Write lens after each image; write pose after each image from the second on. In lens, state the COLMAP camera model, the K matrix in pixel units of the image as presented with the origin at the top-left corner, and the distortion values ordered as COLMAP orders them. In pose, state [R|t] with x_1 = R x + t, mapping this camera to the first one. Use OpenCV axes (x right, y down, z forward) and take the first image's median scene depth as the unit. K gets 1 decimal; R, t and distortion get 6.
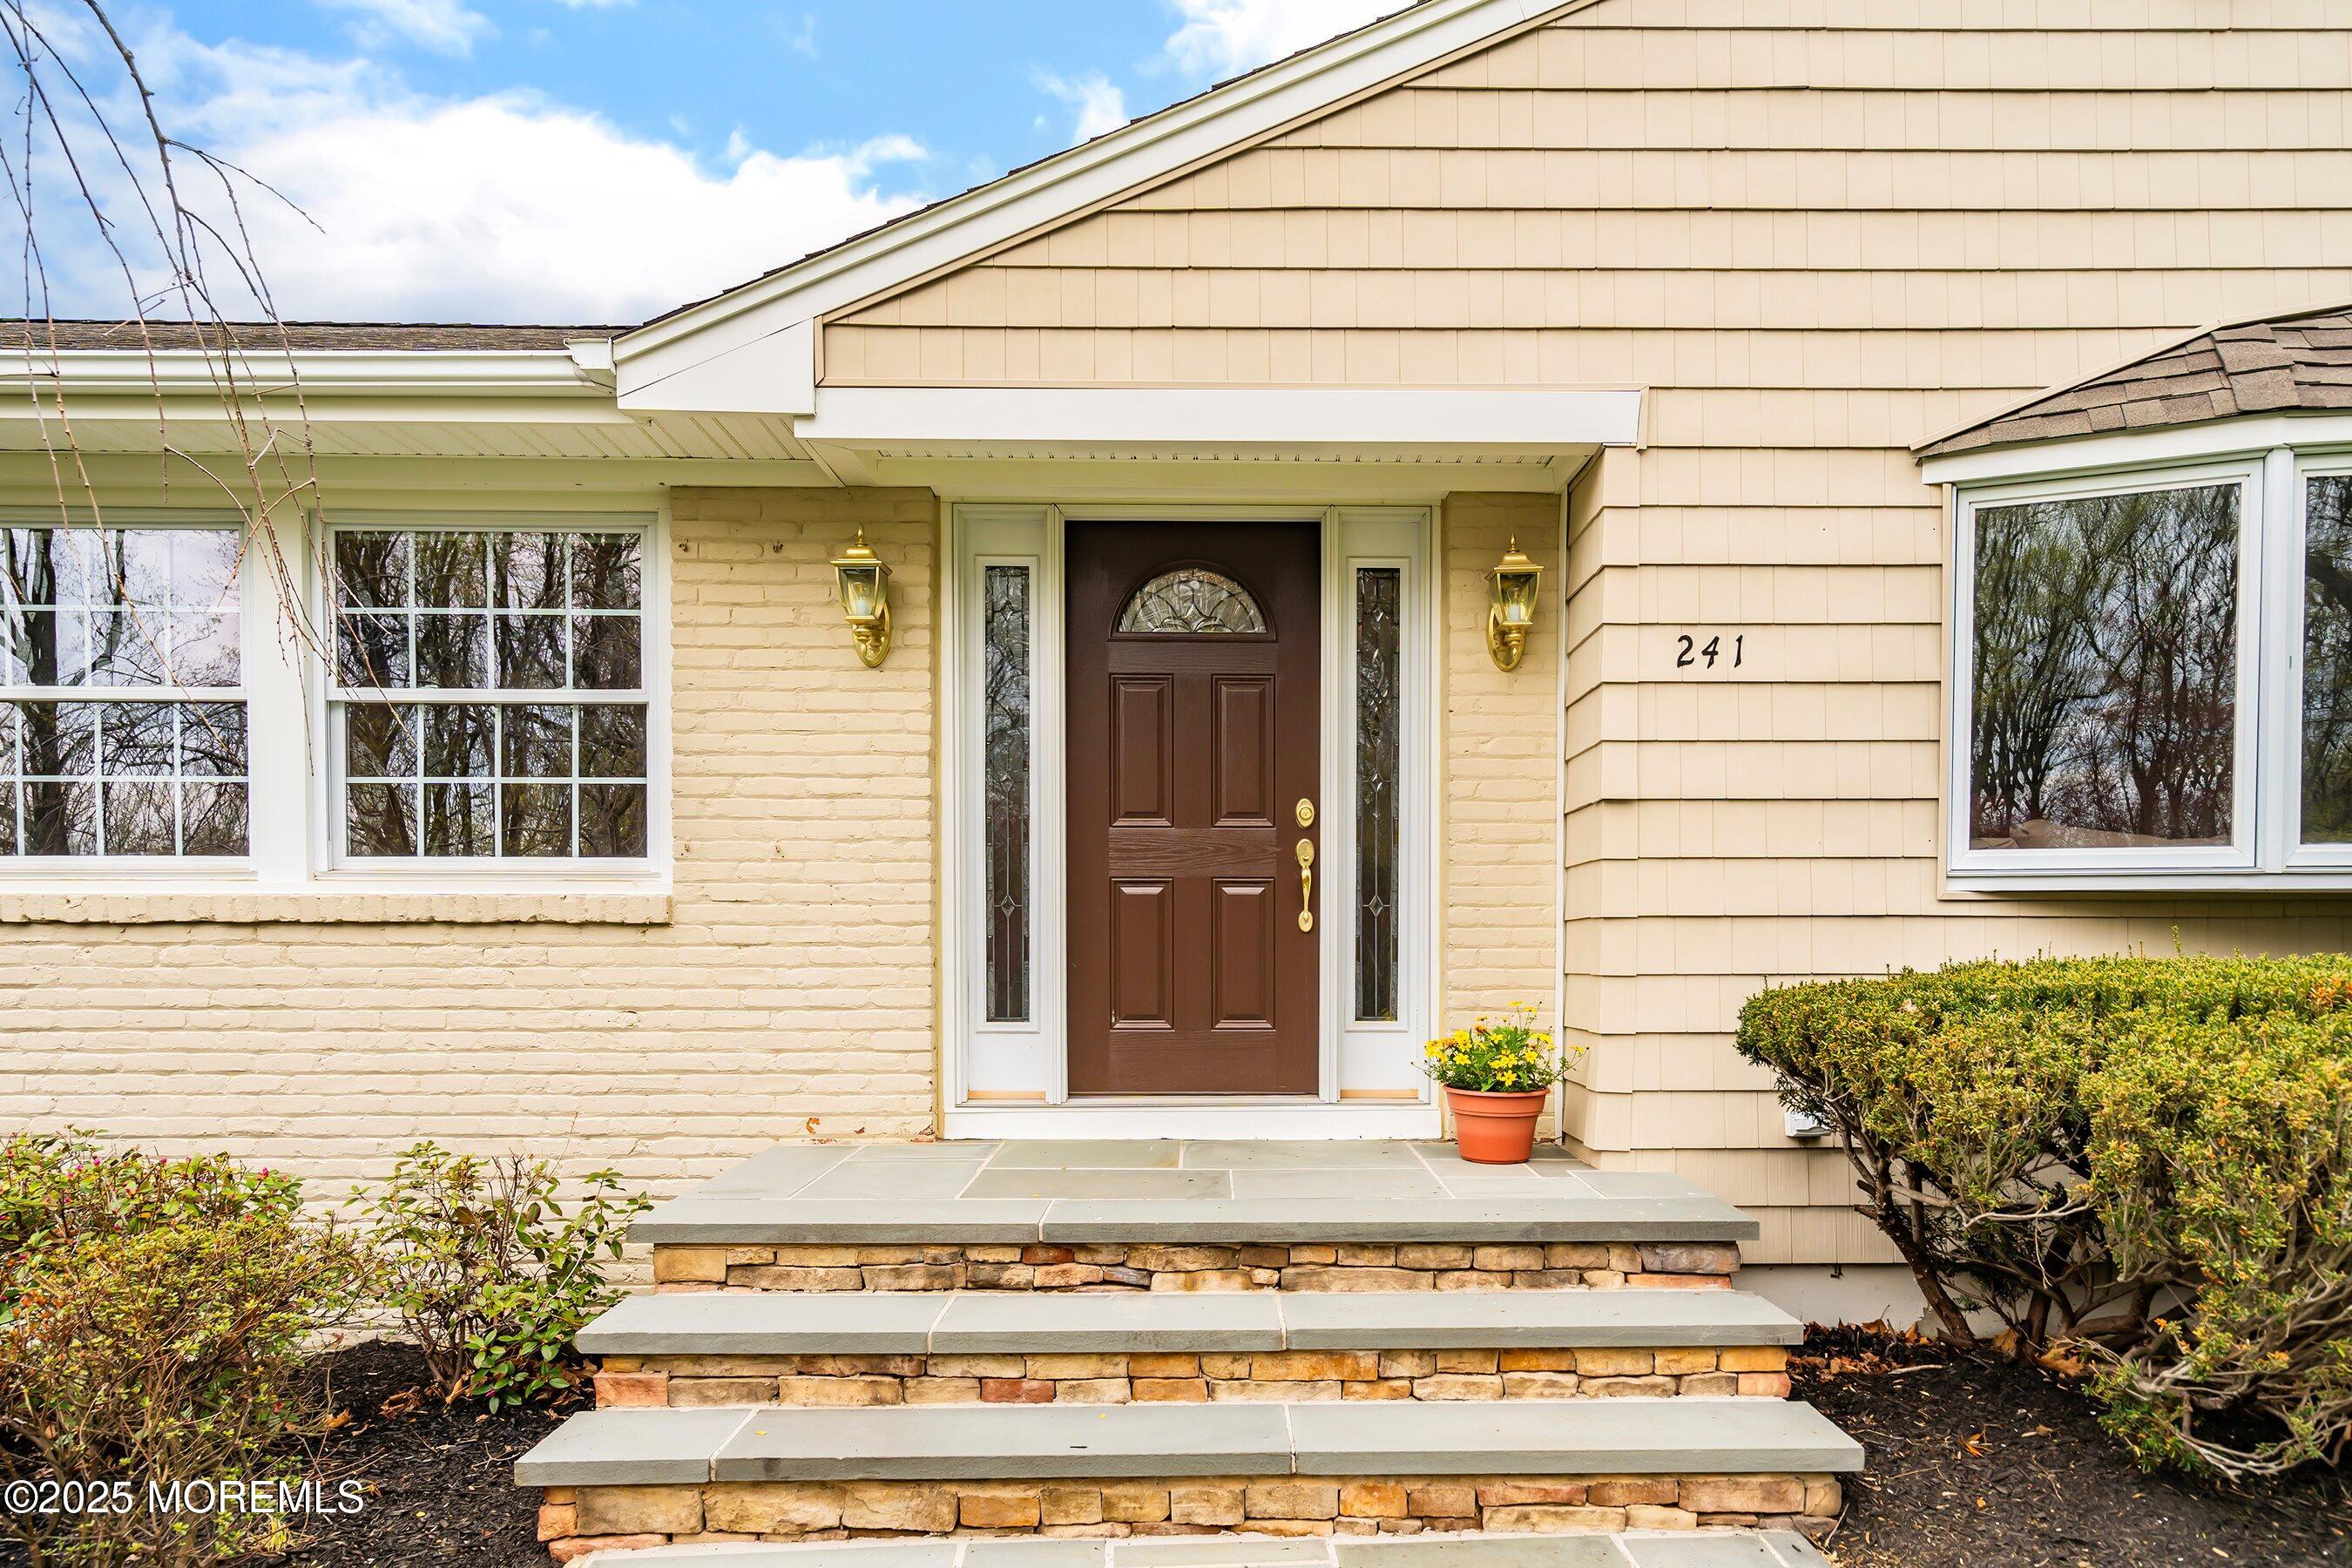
lens RADIAL K [[1282.0, 0, 1175.3], [0, 1282.0, 882.9], [0, 0, 1]] dist [0.002583, 0.000395]
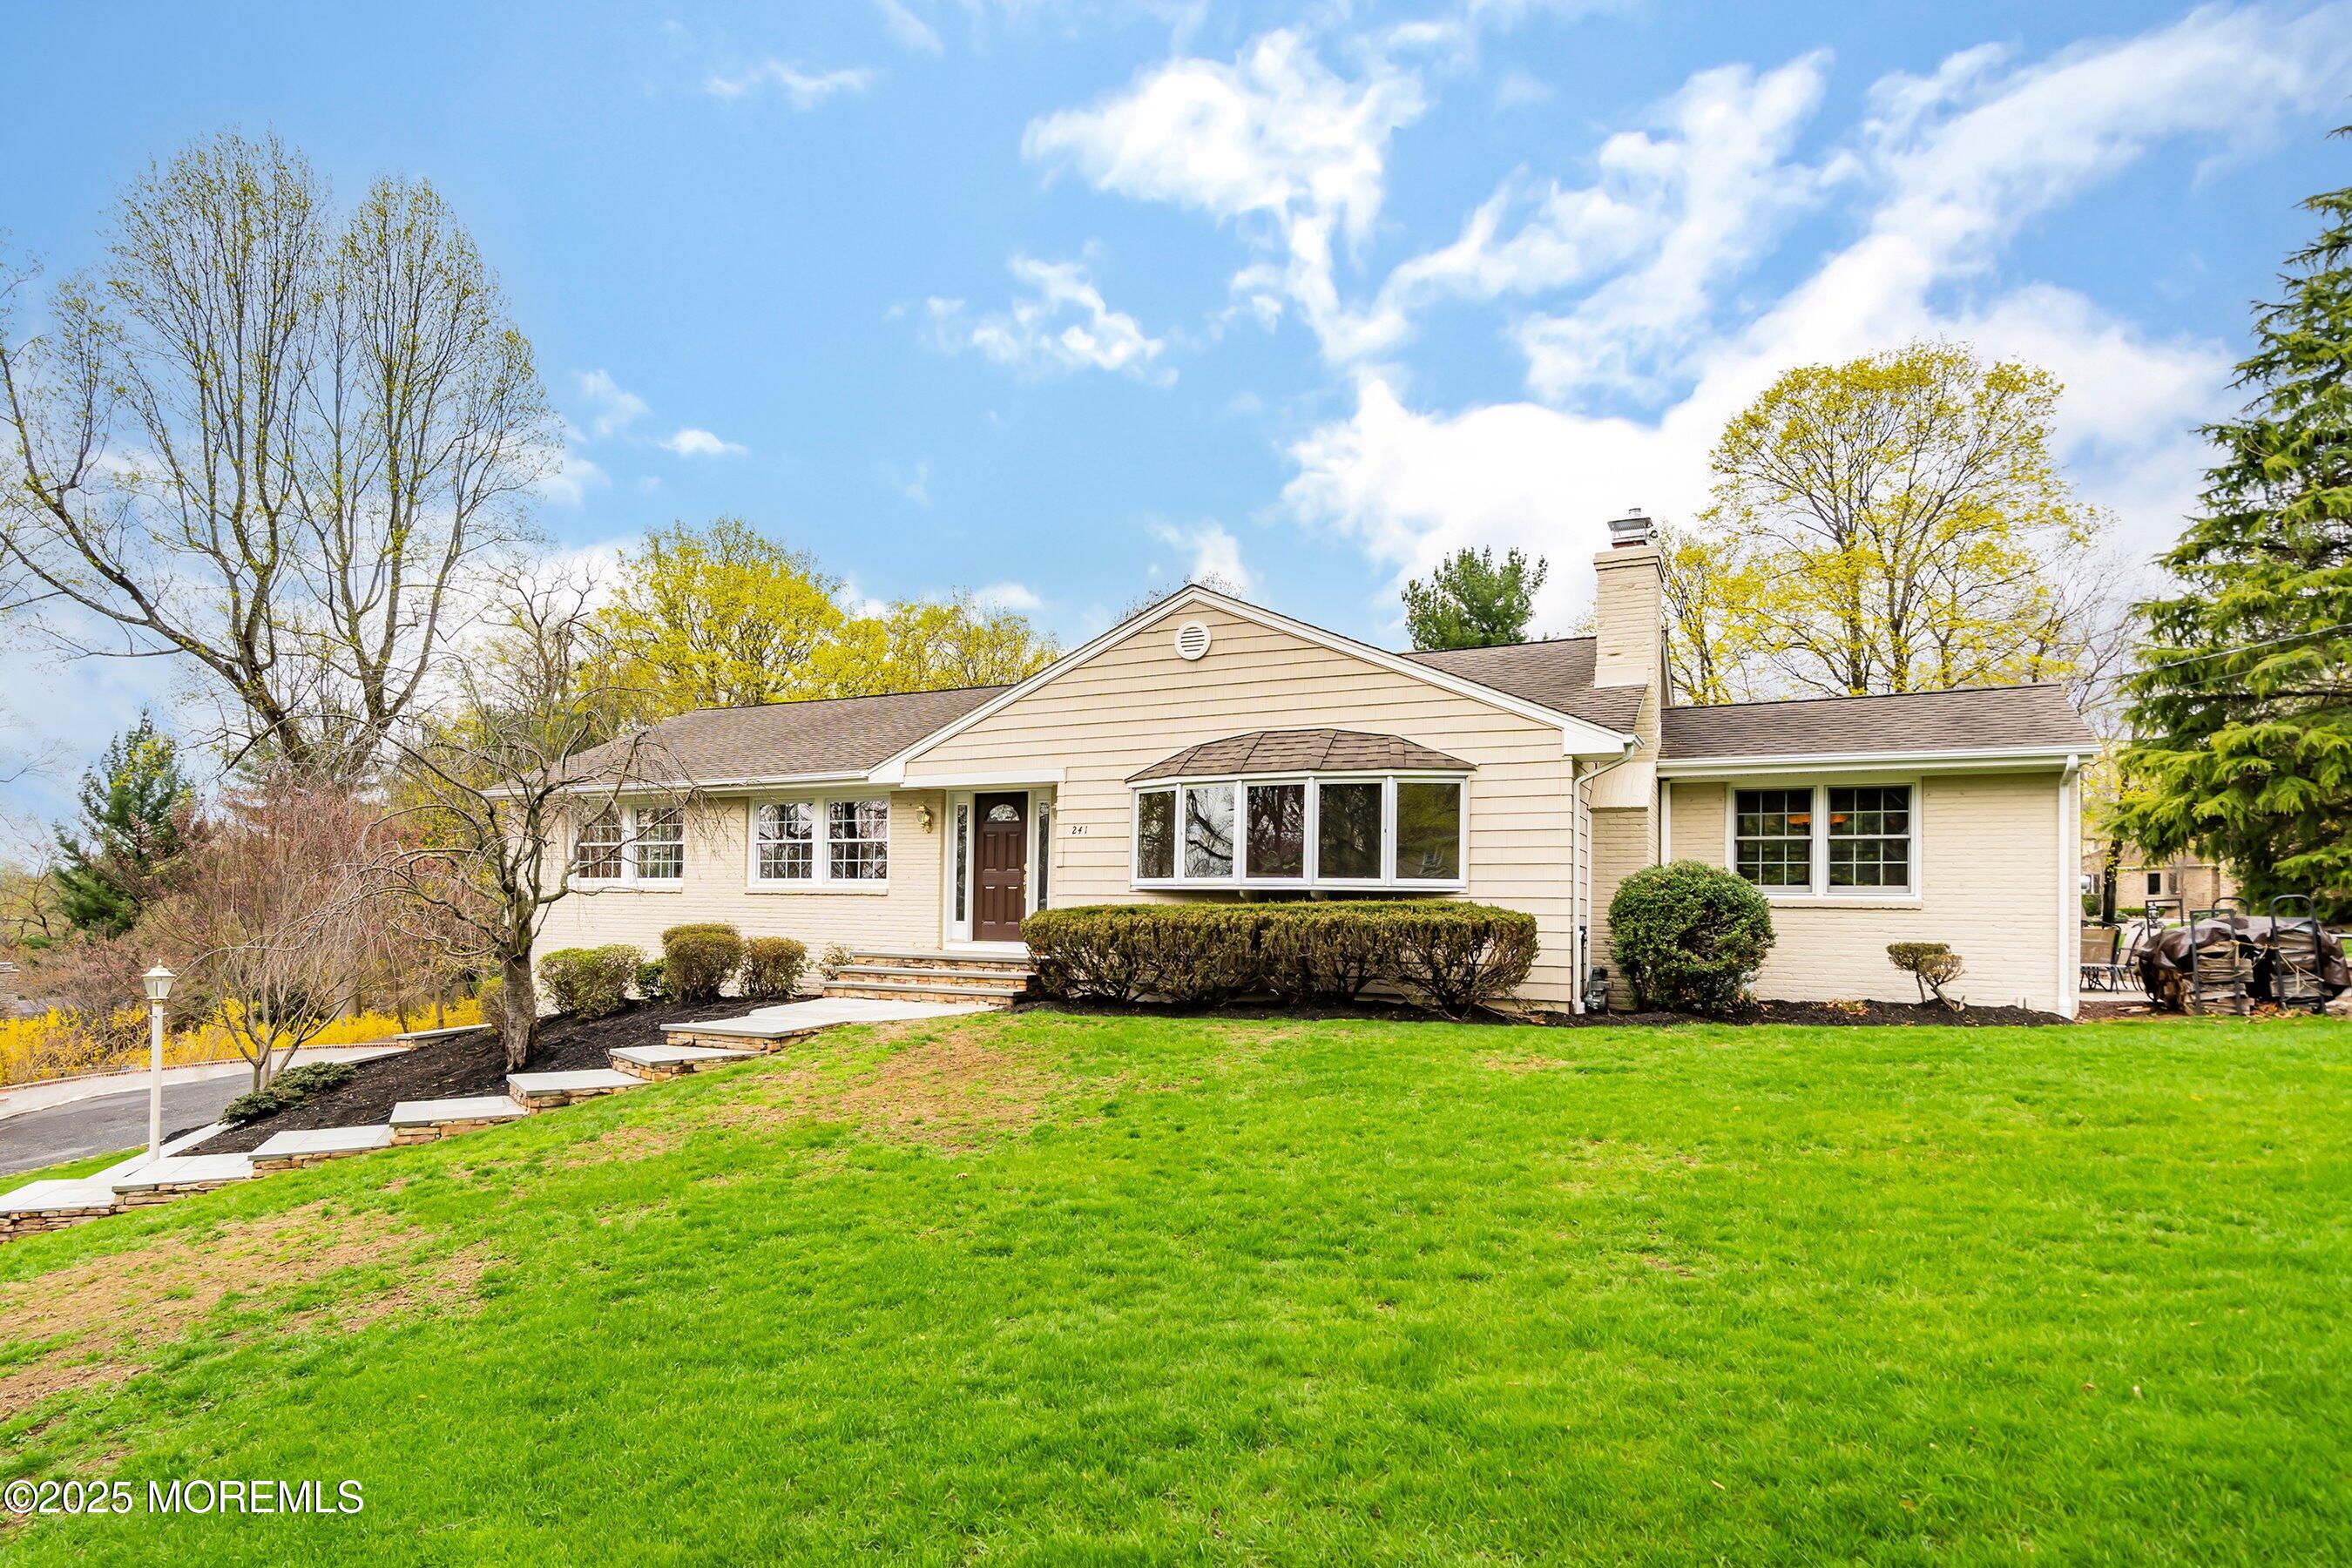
lens RADIAL K [[1095.2, 0, 1170.6], [0, 1095.2, 766.3], [0, 0, 1]] dist [0.003977, 0.000497]
pose [[0.906021, -0.040436, -0.421296, 1.998337], [-0.002274, 0.994946, -0.100385, -0.029096], [0.423226, 0.091909, 0.901350, -1.904460]]
